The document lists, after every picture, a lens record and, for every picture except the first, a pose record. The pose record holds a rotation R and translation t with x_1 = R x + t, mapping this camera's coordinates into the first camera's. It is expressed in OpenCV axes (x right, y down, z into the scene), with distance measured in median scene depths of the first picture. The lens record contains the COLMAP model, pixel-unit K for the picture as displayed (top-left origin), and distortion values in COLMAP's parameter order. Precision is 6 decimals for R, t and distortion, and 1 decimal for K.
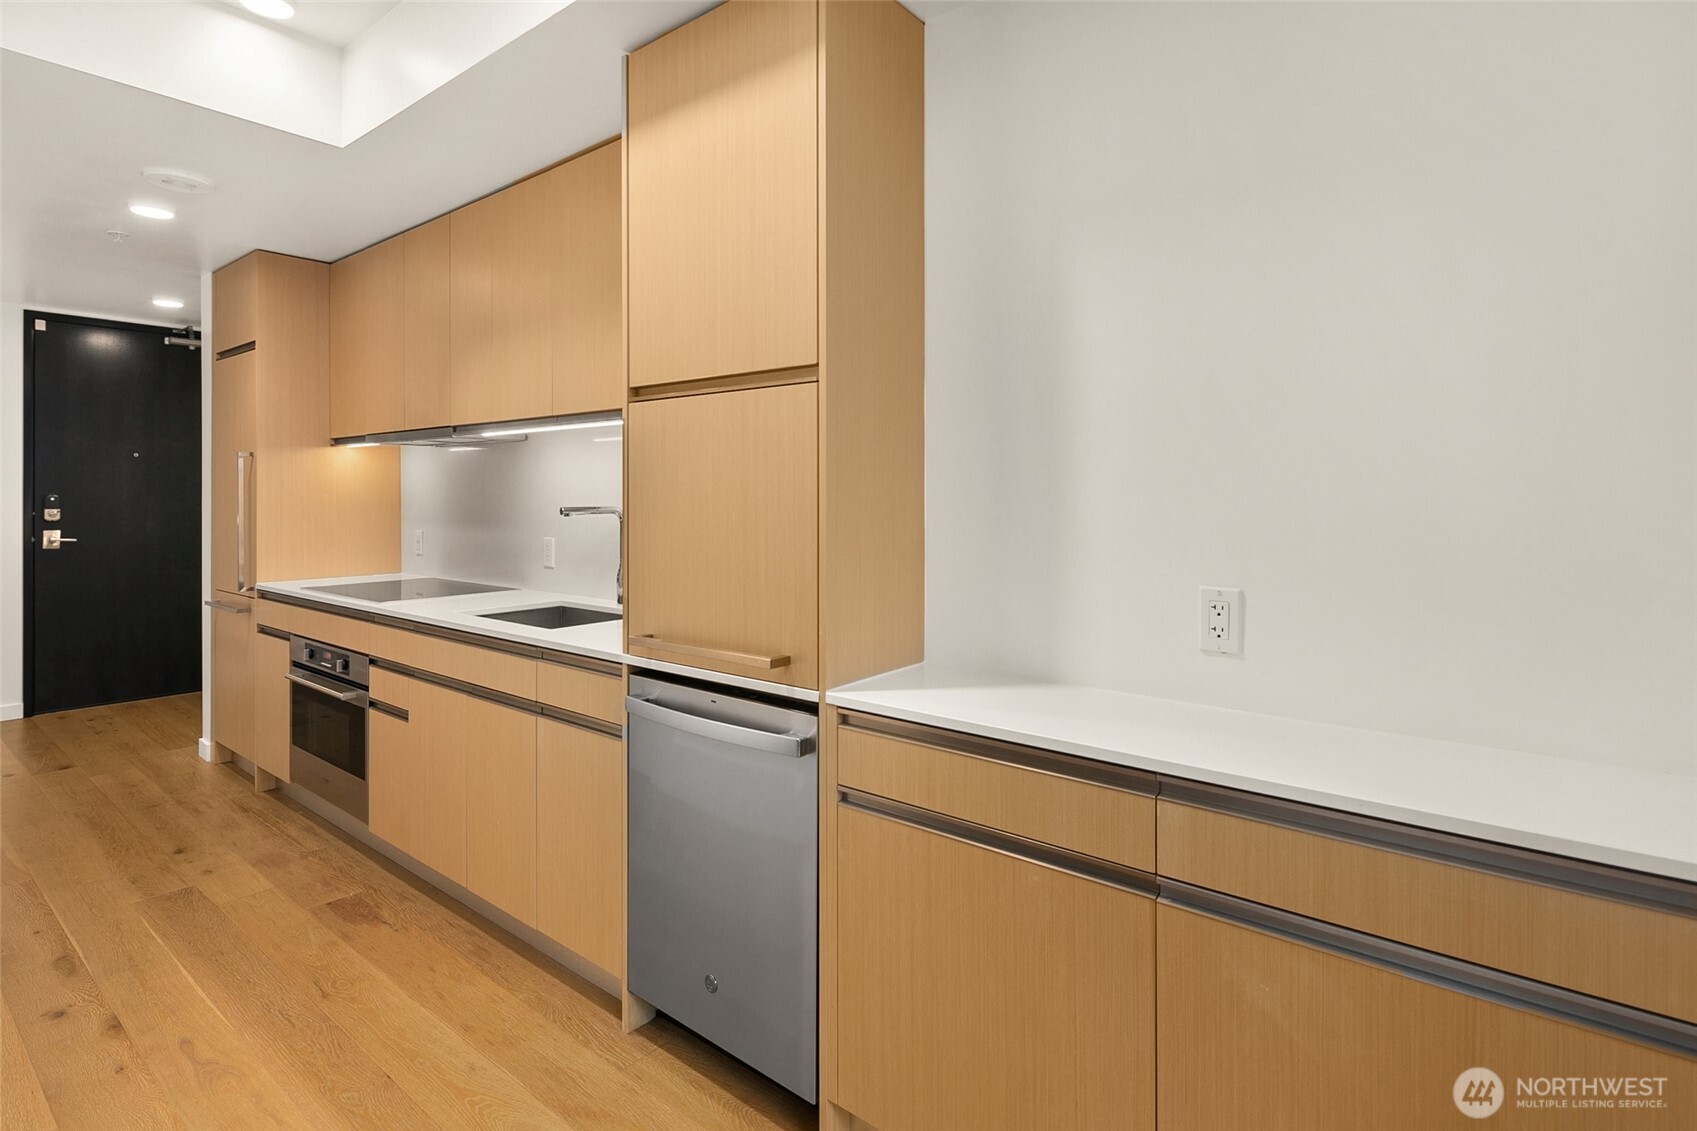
lens RADIAL K [[837.4, 0, 844.9], [0, 837.4, 496.7], [0, 0, 1]] dist [0.003208, -0.001553]
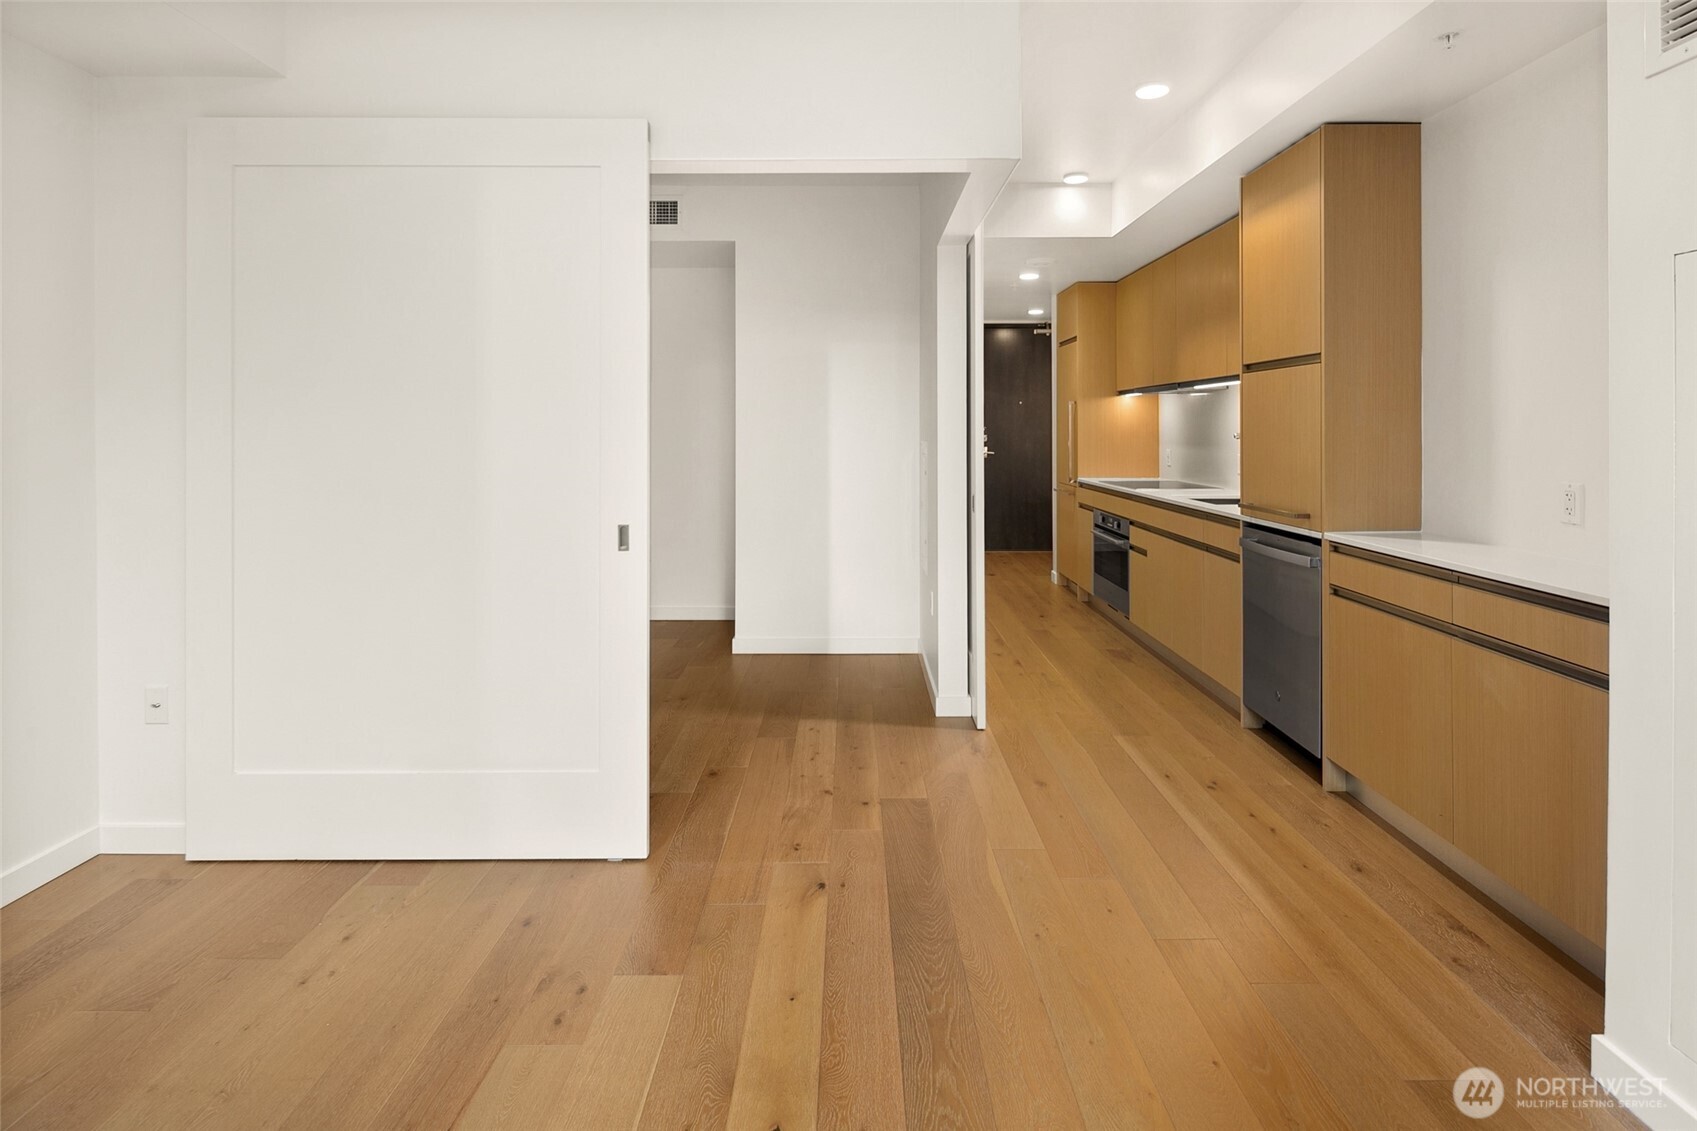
lens RADIAL K [[842.1, 0, 849.4], [0, 842.1, 429.8], [0, 0, 1]] dist [0.005361, -0.009418]
pose [[0.624179, -0.001178, -0.781281, 0.416931], [0.003424, 0.999993, 0.001228, 0.001400], [0.781274, -0.003441, 0.624178, -0.519041]]
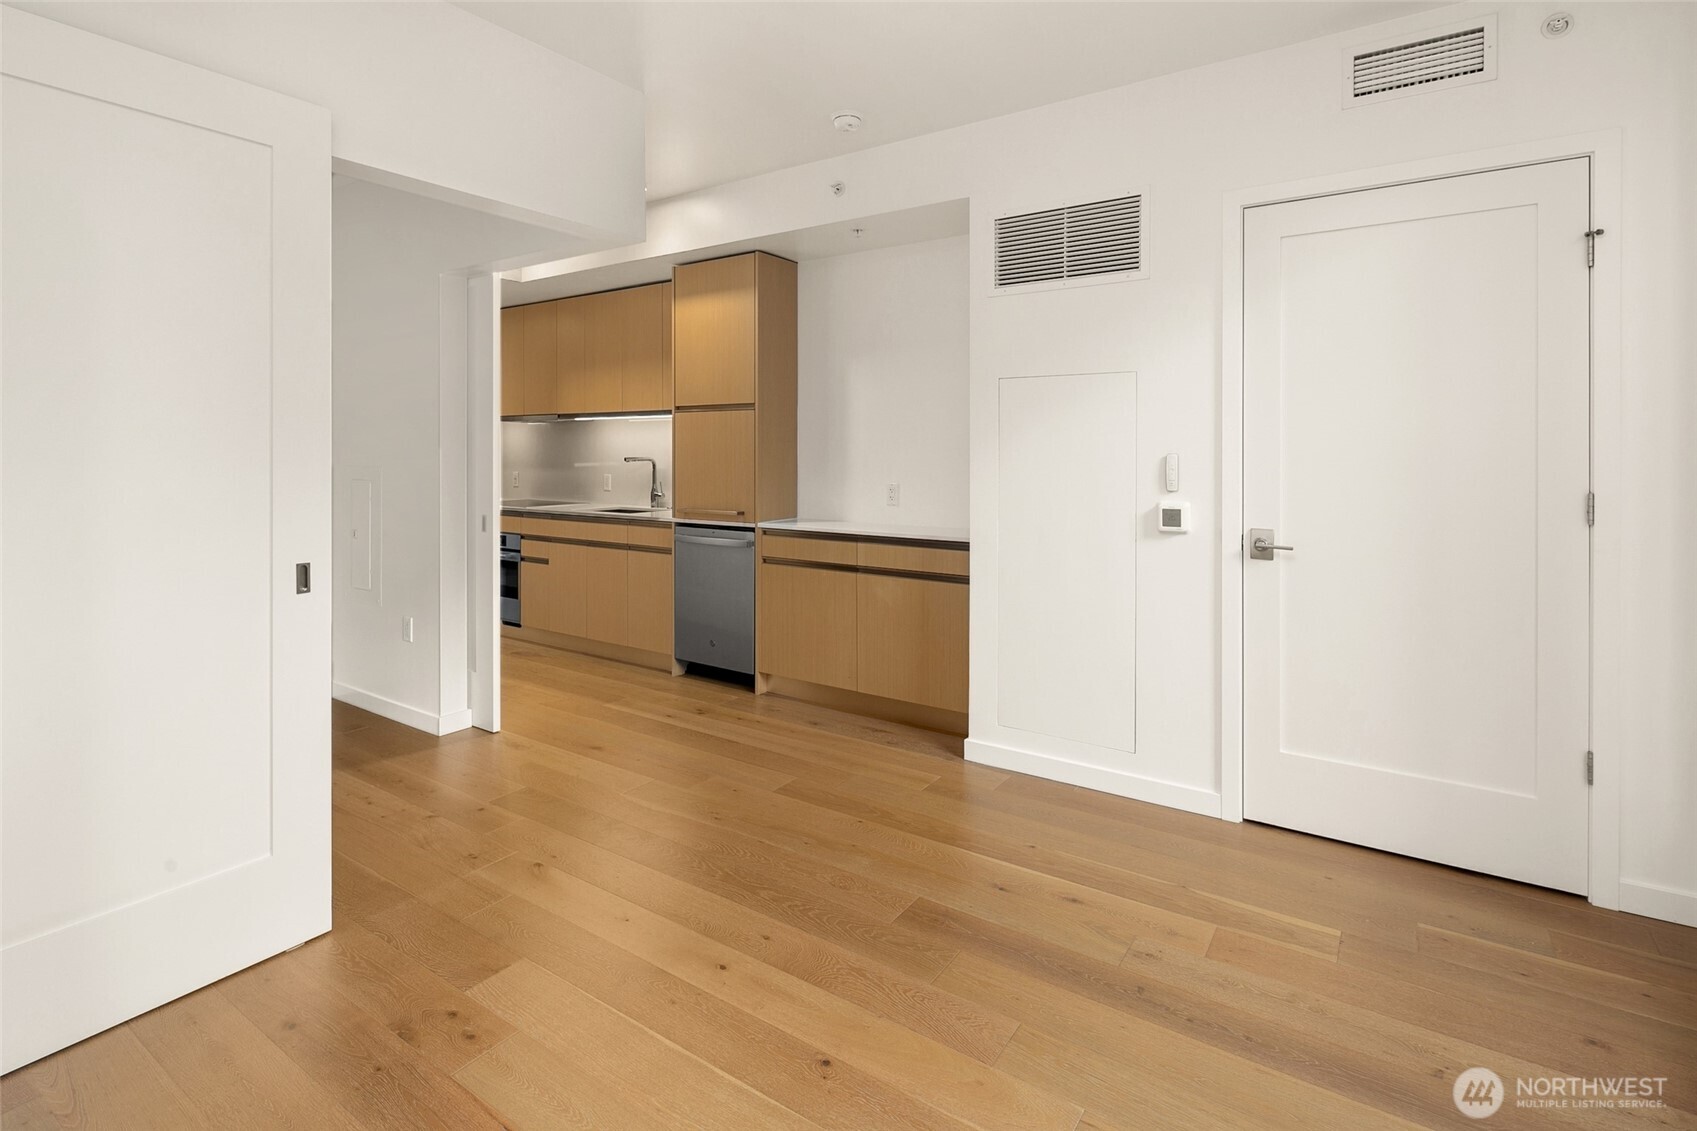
lens RADIAL K [[829.2, 0, 851.4], [0, 829.2, 450.6], [0, 0, 1]] dist [-0.003625, -0.001645]
pose [[0.996698, -0.000294, 0.081198, 0.034228], [0.000234, 1.000000, 0.000759, -0.003399], [-0.081198, -0.000738, 0.996698, -0.940625]]
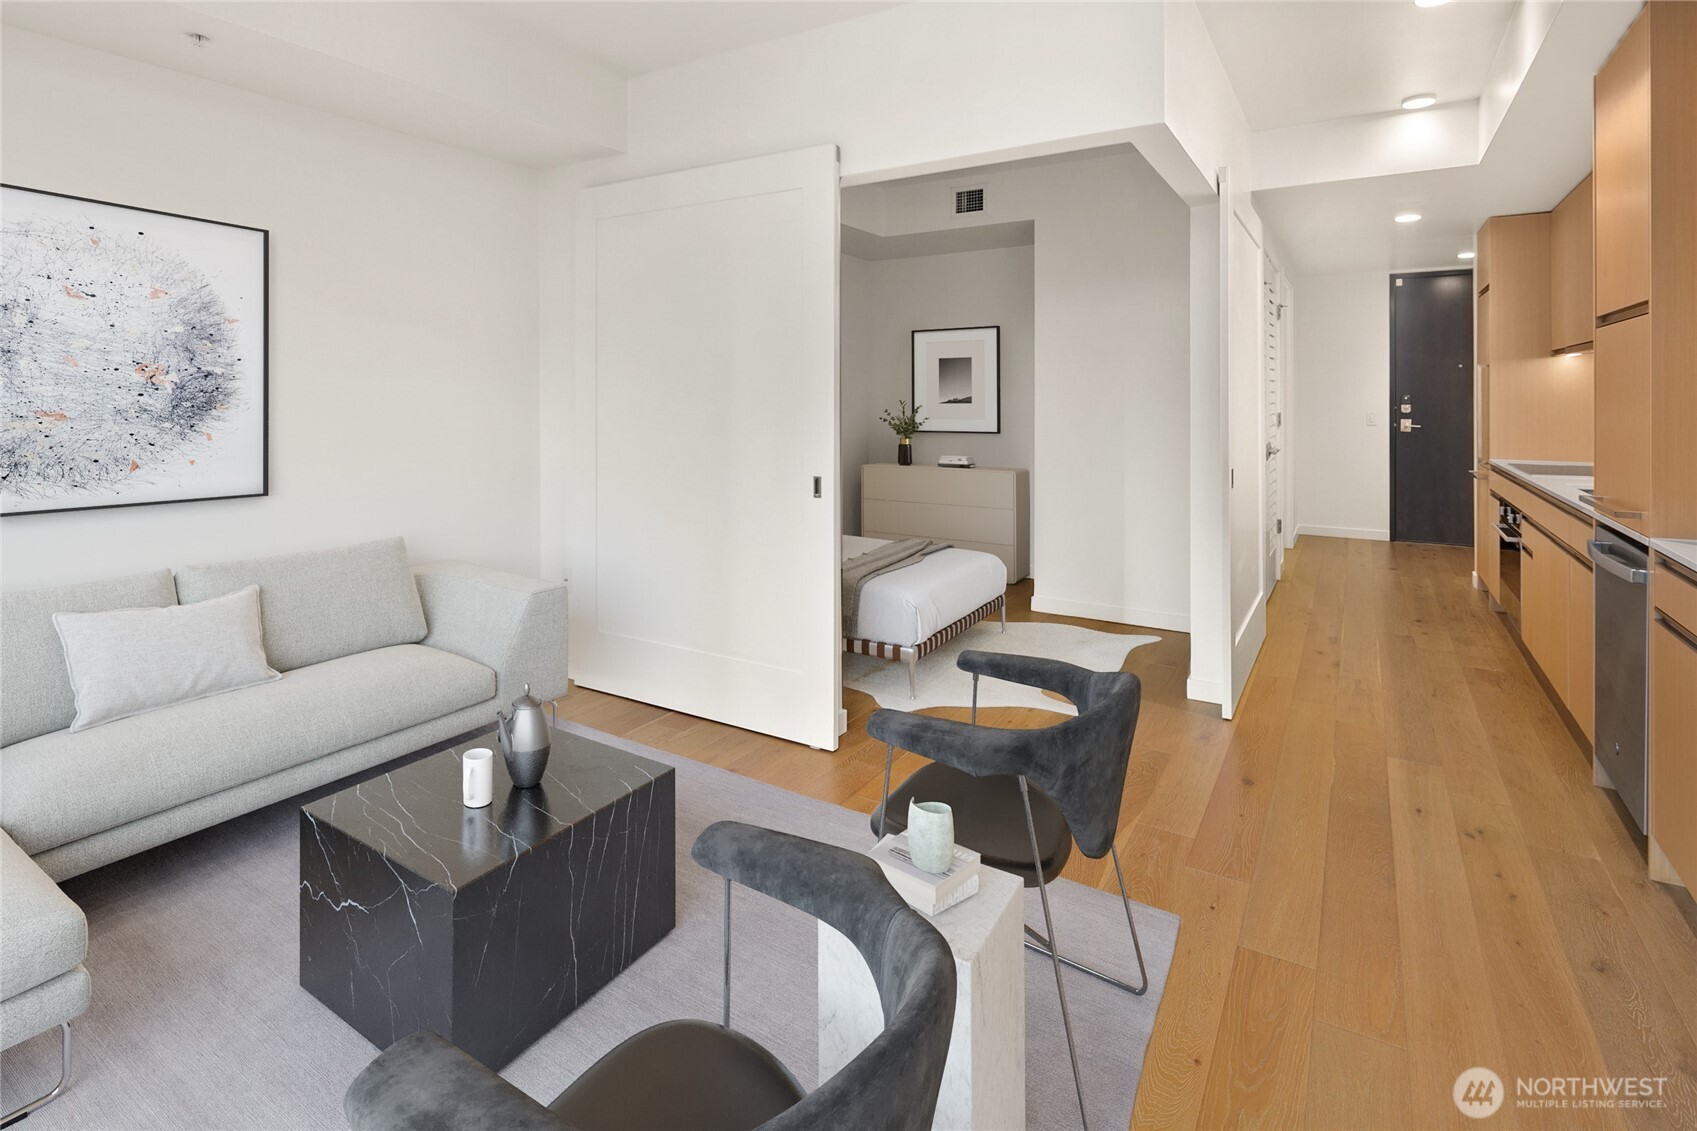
lens RADIAL K [[832.0, 0, 851.4], [0, 832.0, 398.2], [0, 0, 1]] dist [-0.003240, -0.001690]
pose [[0.125290, 0.001474, -0.992119, 0.634209], [0.001077, 0.999998, 0.001622, -0.000823], [0.992120, -0.001272, 0.125288, -0.259345]]
